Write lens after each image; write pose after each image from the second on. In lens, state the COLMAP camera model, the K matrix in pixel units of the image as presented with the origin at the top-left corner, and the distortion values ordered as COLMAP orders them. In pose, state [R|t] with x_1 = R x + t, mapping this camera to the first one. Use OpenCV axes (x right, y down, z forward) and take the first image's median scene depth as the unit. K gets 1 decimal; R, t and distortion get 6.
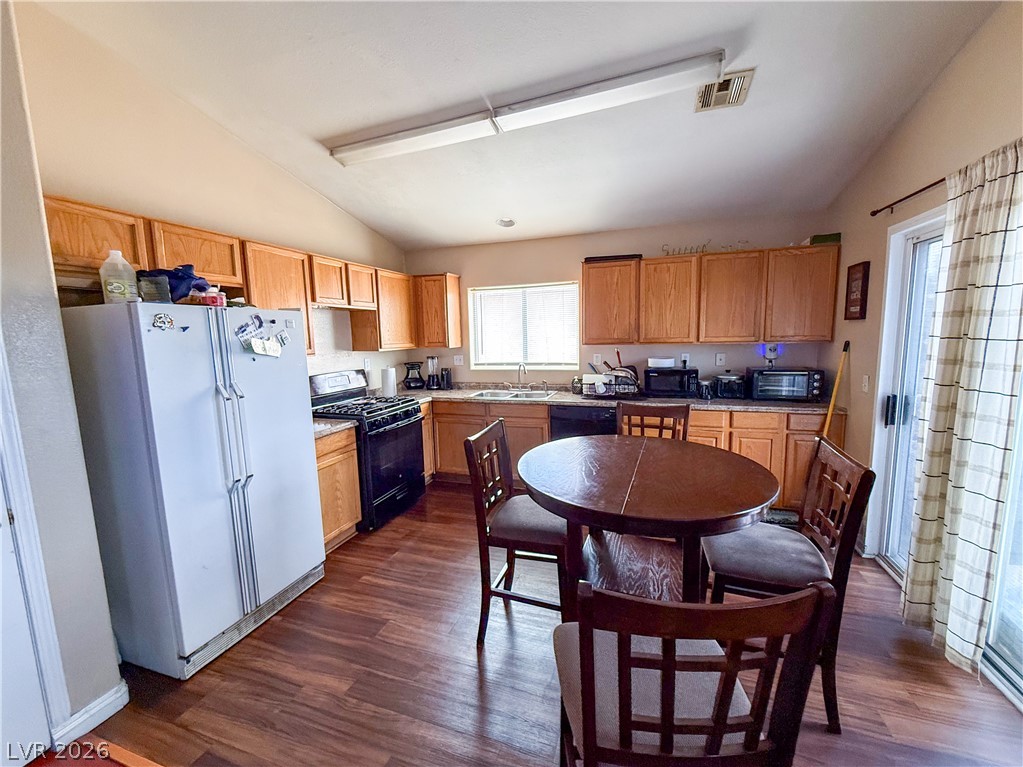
lens RADIAL K [[412.2, 0, 517.6], [0, 412.2, 388.1], [0, 0, 1]] dist [0.001016, 0.000987]
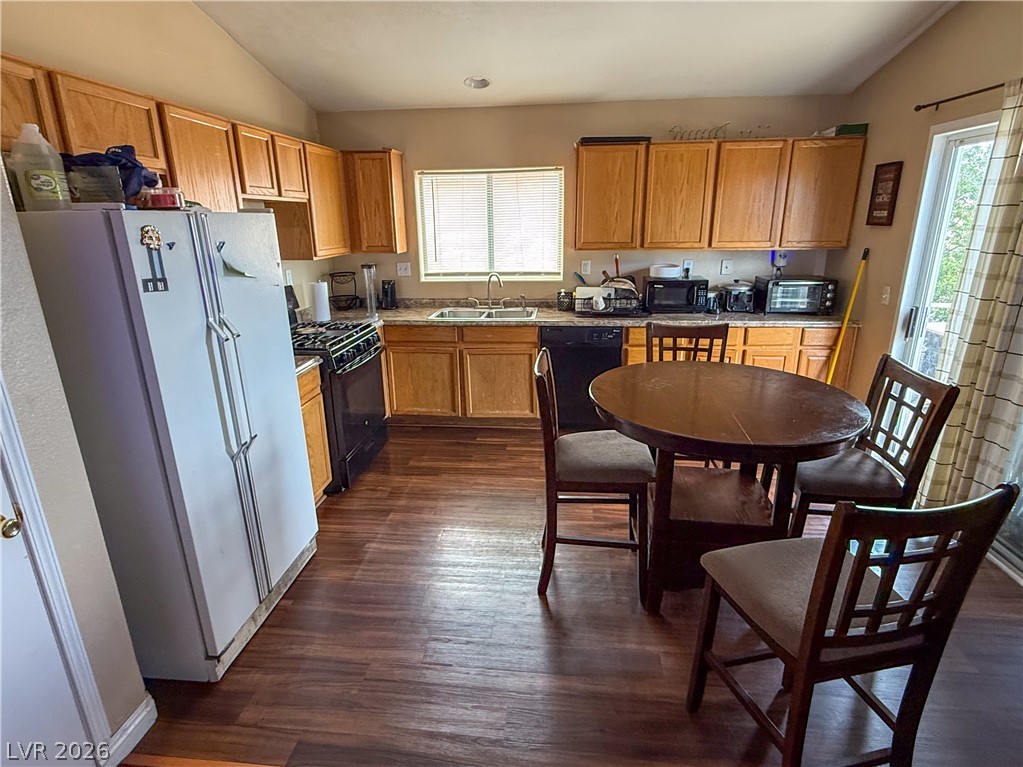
lens RADIAL K [[534.7, 0, 513.2], [0, 534.7, 383.0], [0, 0, 1]] dist [0.004306, -0.002172]
pose [[0.975640, -0.055620, 0.212209, -0.239458], [0.020651, 0.986316, 0.163570, -0.026070], [-0.218403, -0.155203, 0.963438, -0.039372]]
